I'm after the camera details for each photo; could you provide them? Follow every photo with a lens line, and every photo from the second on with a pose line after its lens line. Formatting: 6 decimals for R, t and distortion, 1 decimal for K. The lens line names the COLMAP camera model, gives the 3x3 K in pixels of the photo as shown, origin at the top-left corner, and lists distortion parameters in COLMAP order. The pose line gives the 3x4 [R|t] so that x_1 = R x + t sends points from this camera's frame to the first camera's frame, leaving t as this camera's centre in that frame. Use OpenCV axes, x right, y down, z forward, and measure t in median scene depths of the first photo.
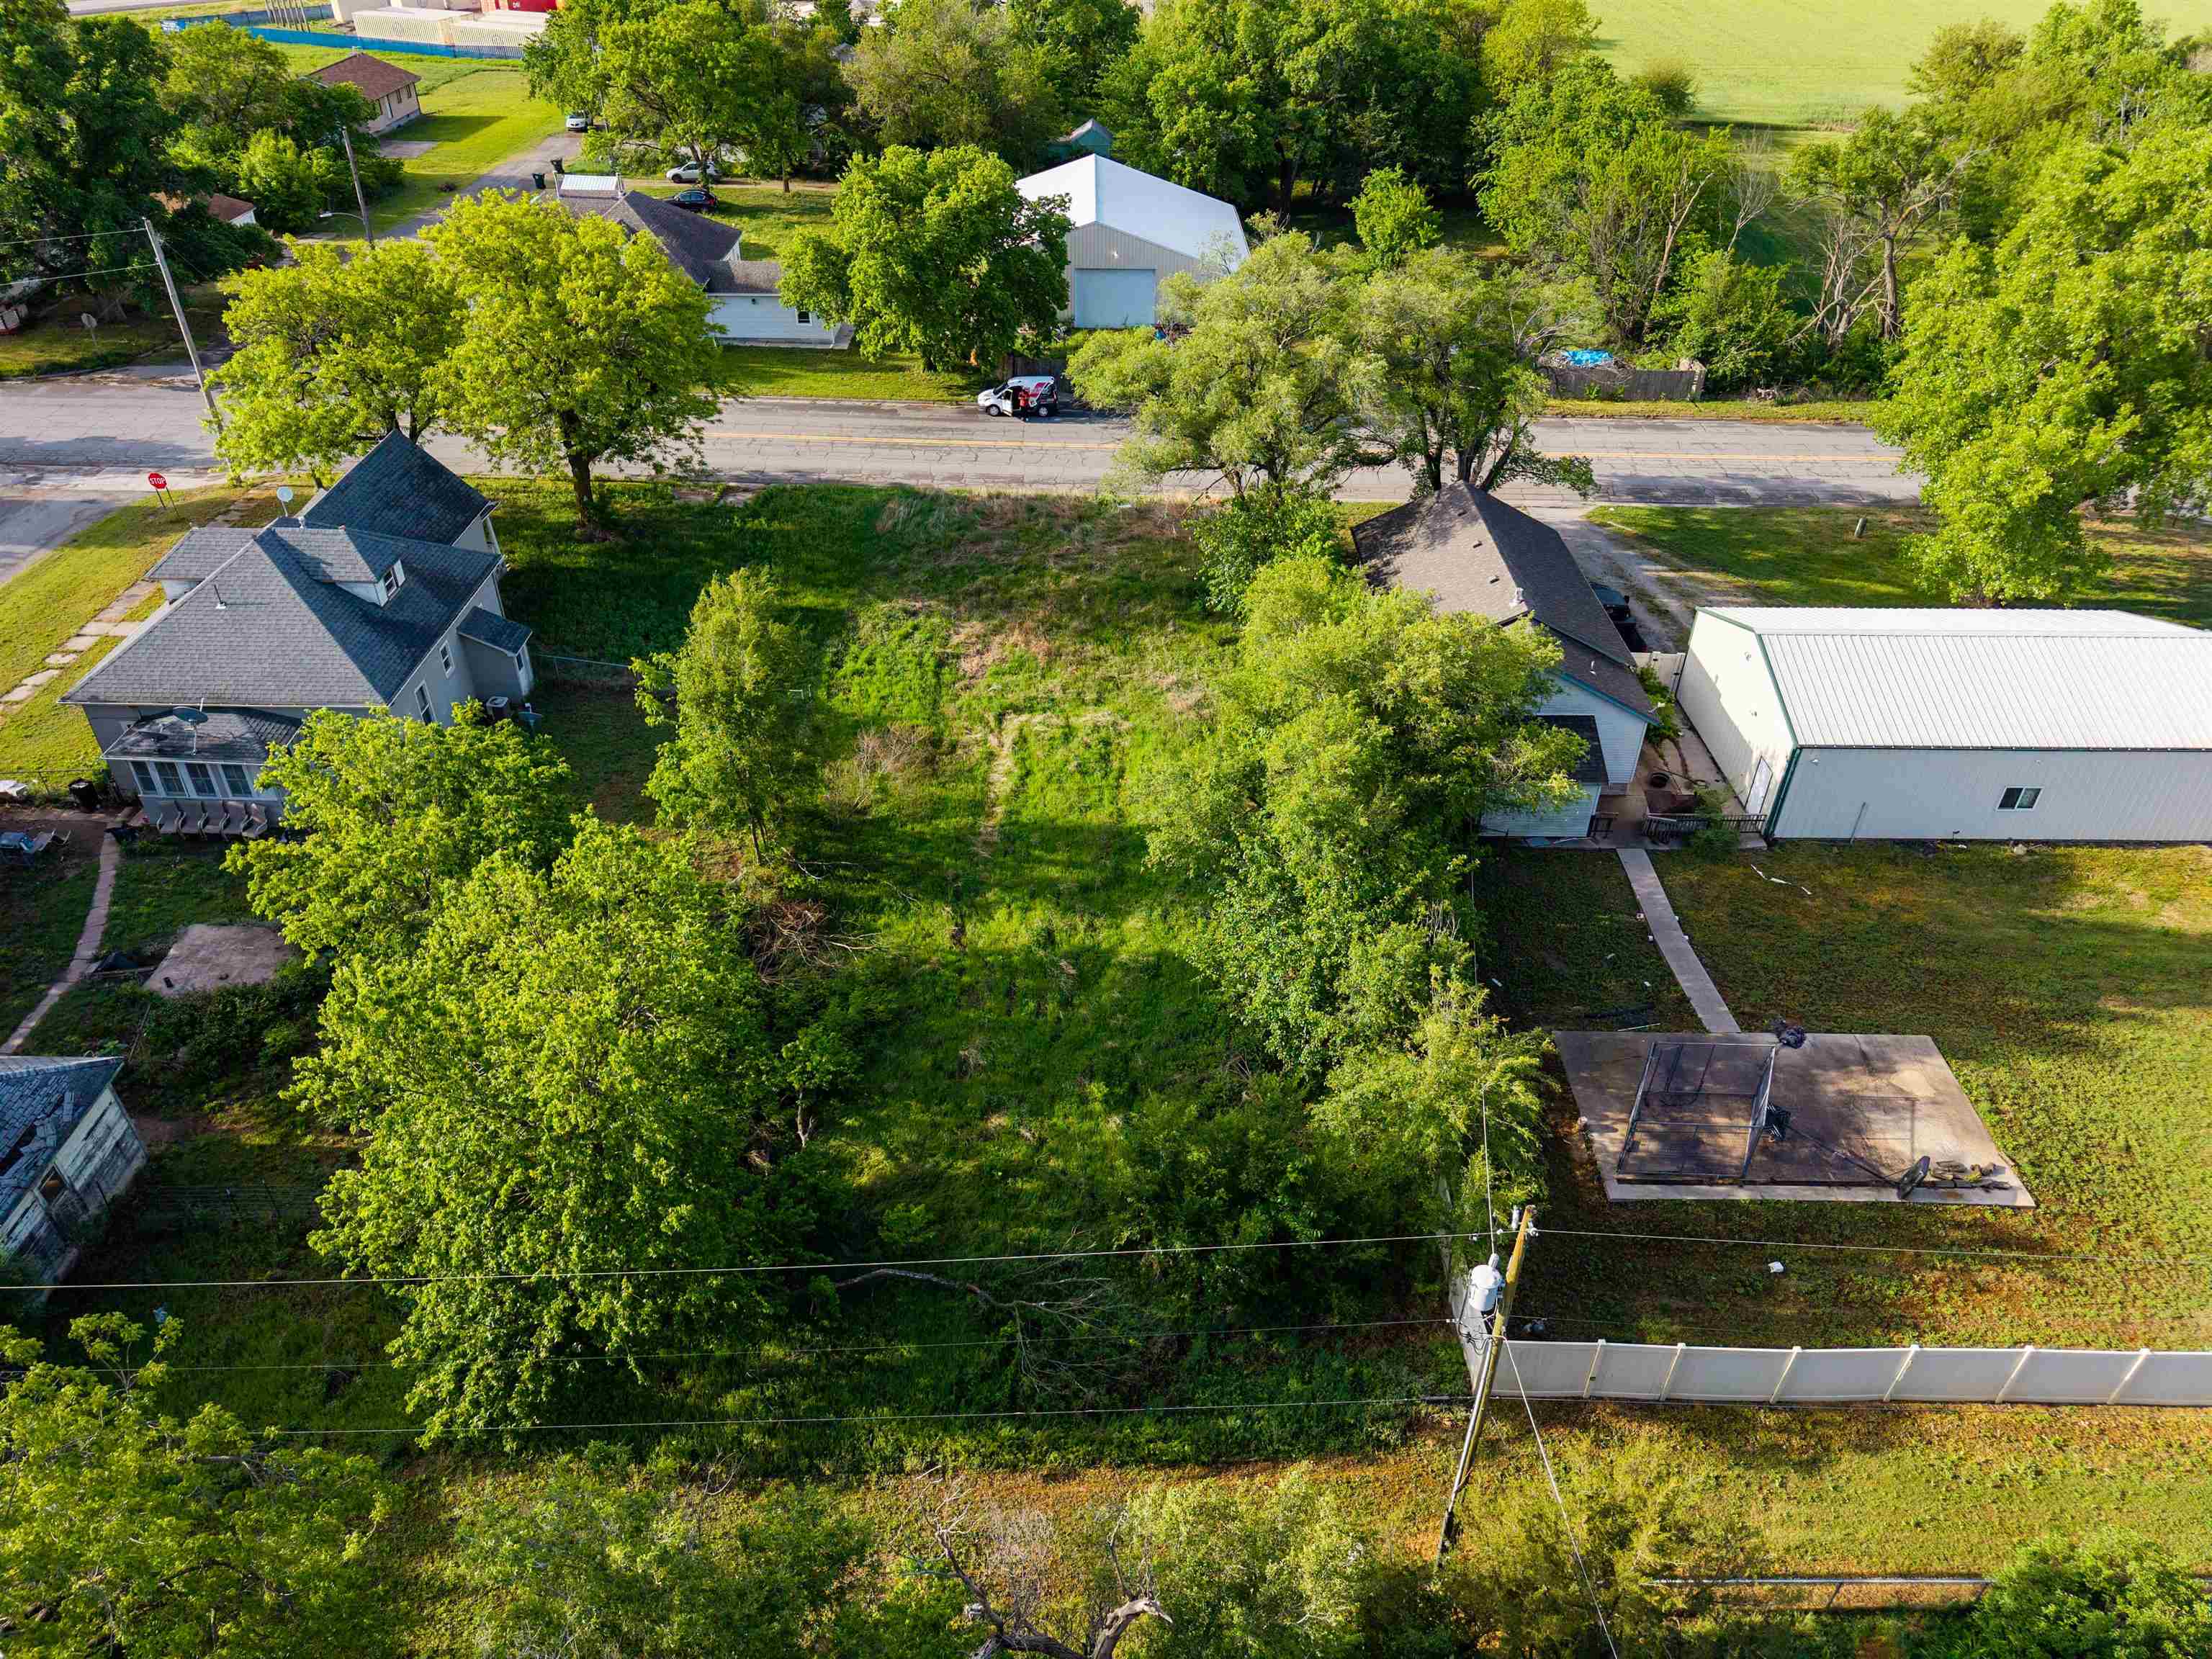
lens RADIAL K [[1490.2, 0, 1106.0], [0, 1490.2, 829.5], [0, 0, 1]] dist [0.023409, -0.021296]
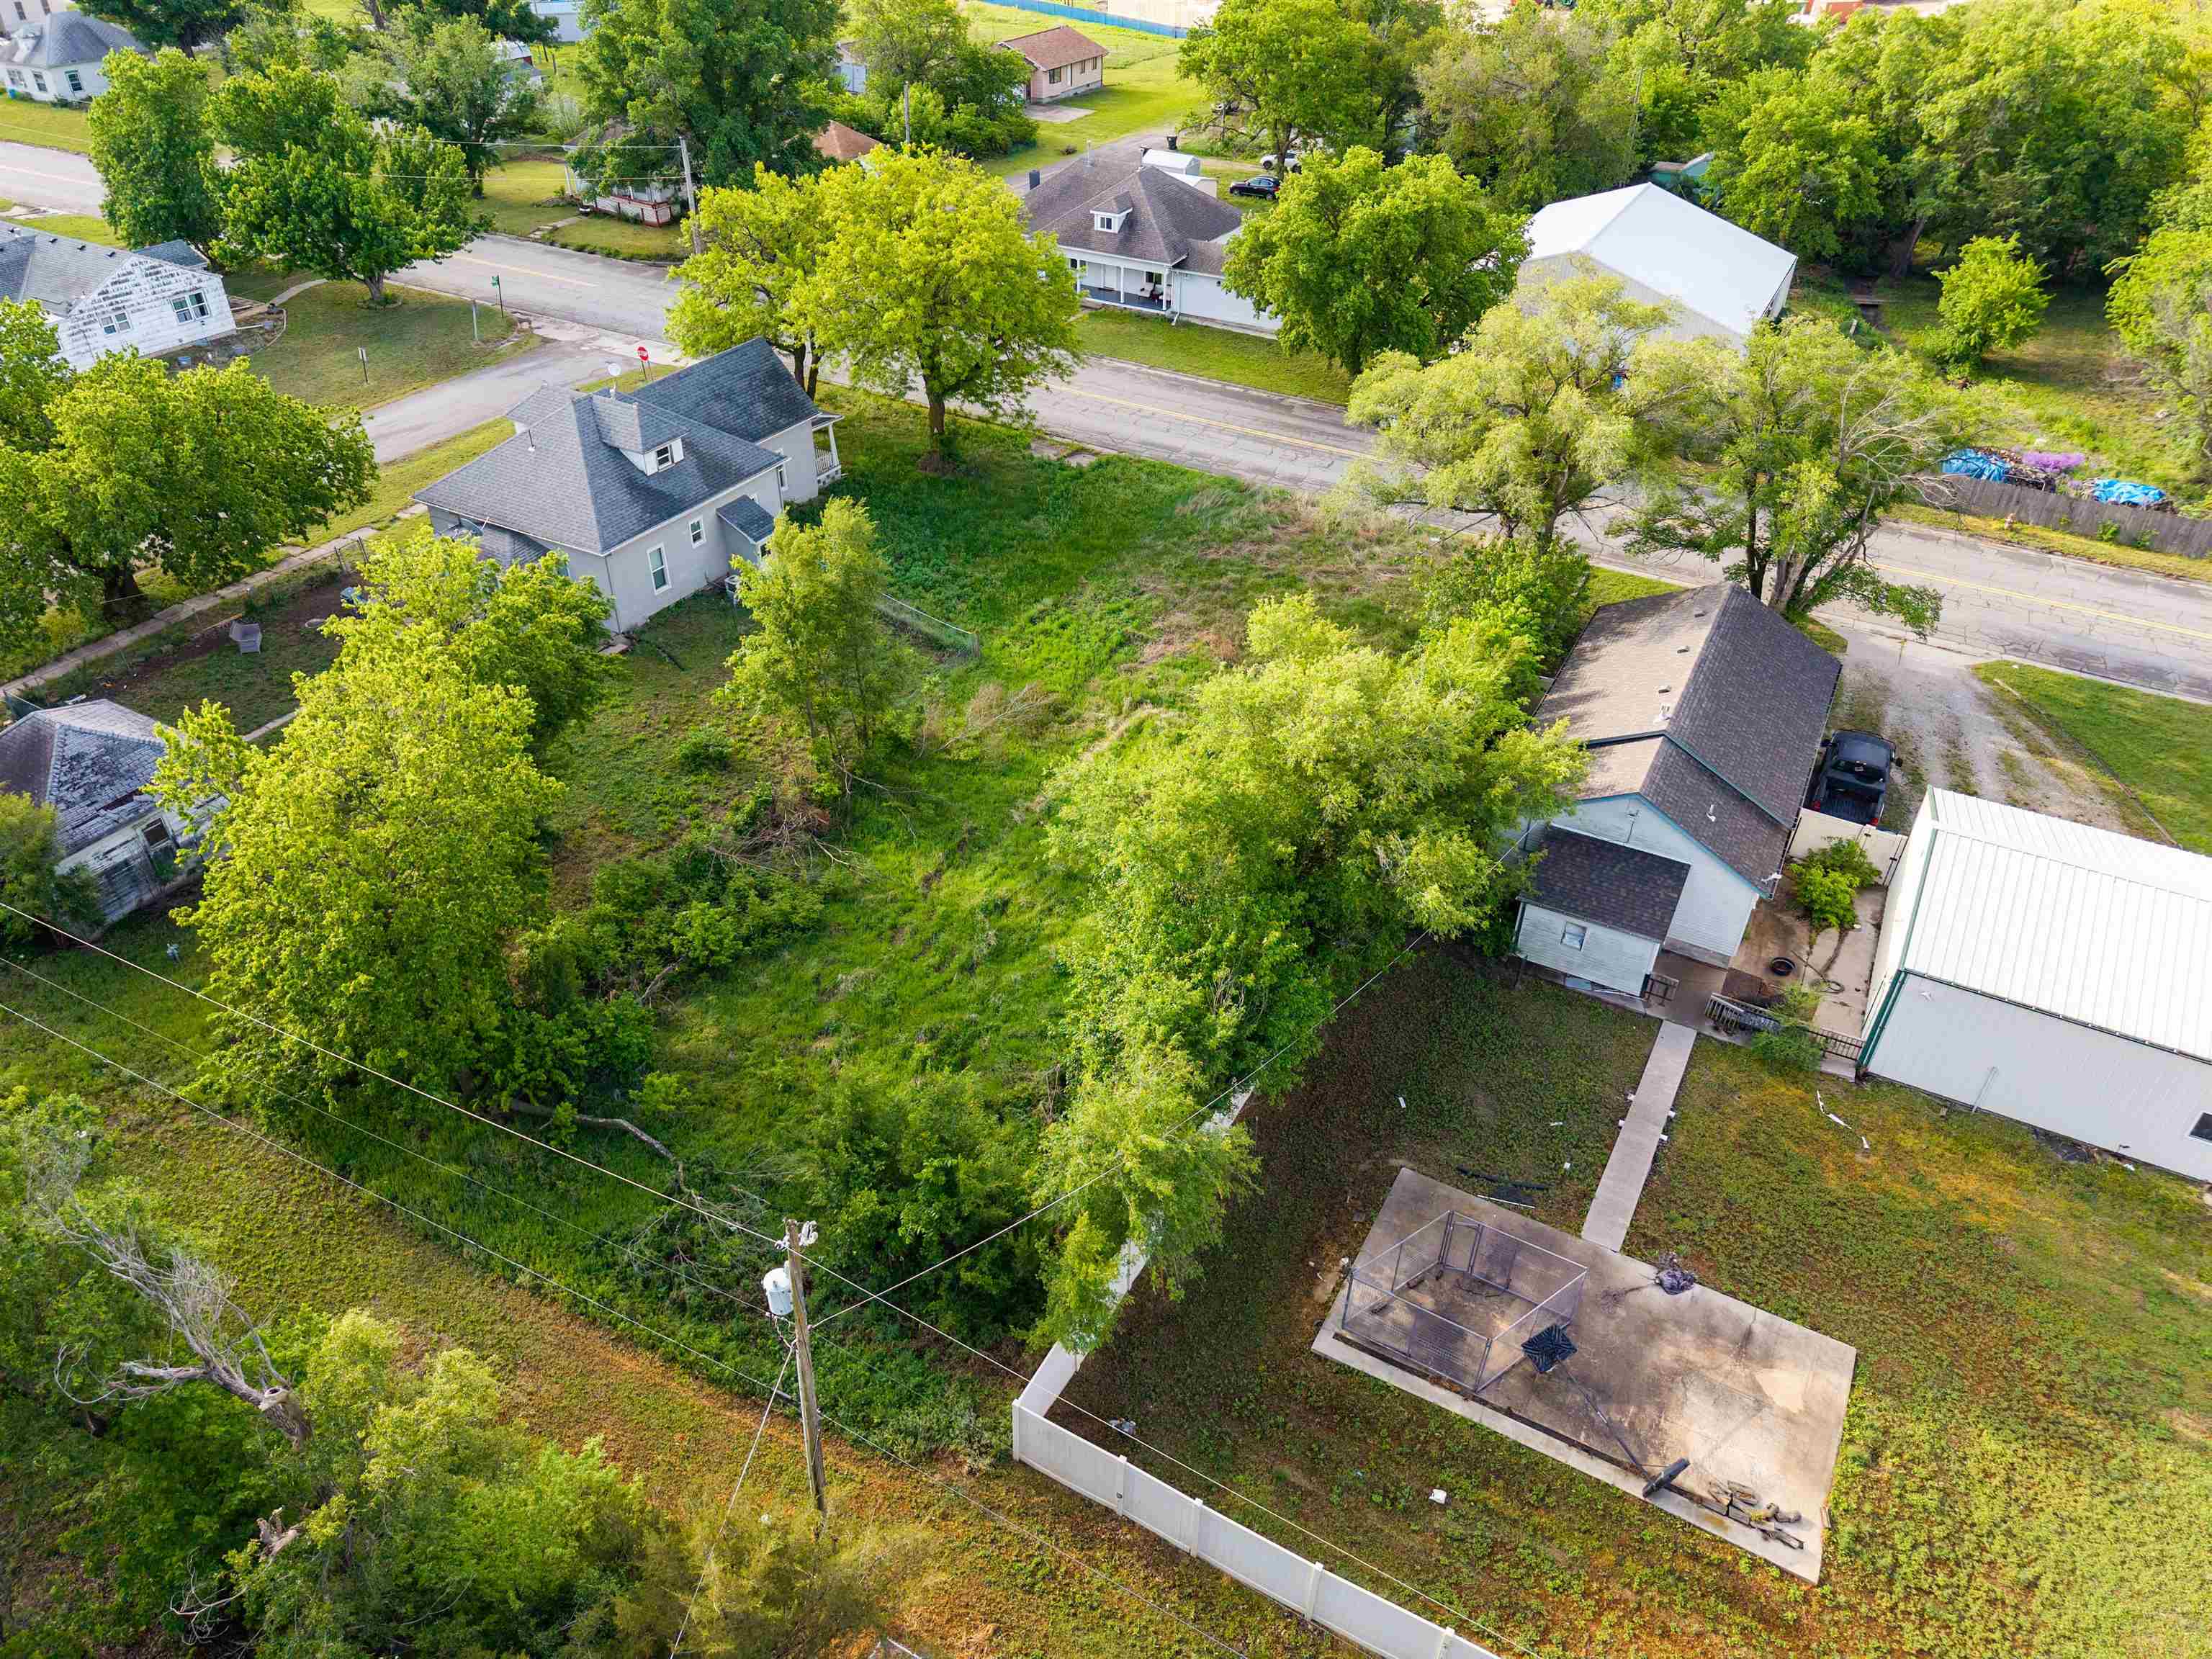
lens RADIAL K [[1490.2, 0, 1106.0], [0, 1490.2, 829.5], [0, 0, 1]] dist [0.023409, -0.021296]
pose [[0.875716, 0.281261, -0.392446, 0.329876], [-0.282494, 0.957636, 0.055960, -0.044401], [0.391560, 0.061858, 0.918071, 0.072253]]
